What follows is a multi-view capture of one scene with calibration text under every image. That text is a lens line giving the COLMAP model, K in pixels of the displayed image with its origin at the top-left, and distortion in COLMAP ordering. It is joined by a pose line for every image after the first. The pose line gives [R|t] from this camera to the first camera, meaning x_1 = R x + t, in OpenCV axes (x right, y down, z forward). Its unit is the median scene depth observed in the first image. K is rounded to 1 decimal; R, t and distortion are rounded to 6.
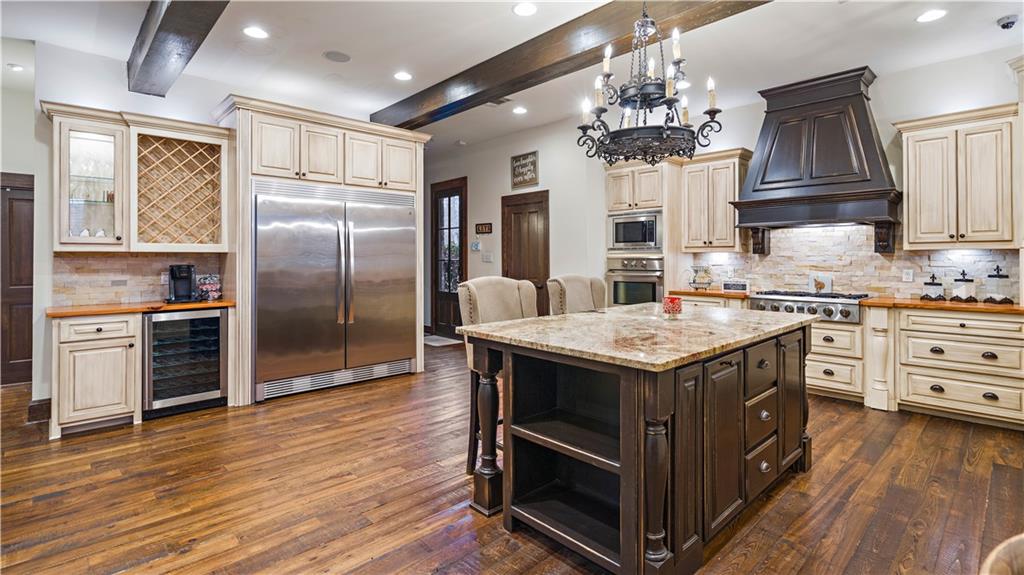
lens RADIAL K [[481.5, 0, 518.5], [0, 481.5, 258.7], [0, 0, 1]] dist [-0.002619, 0.004014]
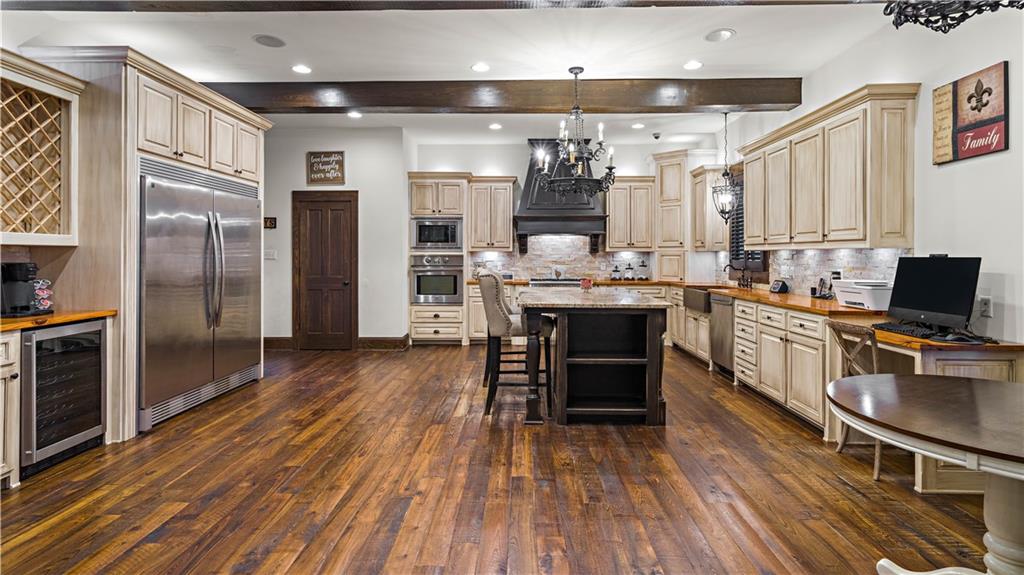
lens RADIAL K [[510.3, 0, 512.6], [0, 510.3, 257.0], [0, 0, 1]] dist [0.002502, 0.003201]
pose [[0.707742, 0.001663, 0.706469, -0.680843], [-0.001690, 0.999998, -0.000661, 0.003486], [-0.706469, -0.000726, 0.707744, -0.041291]]
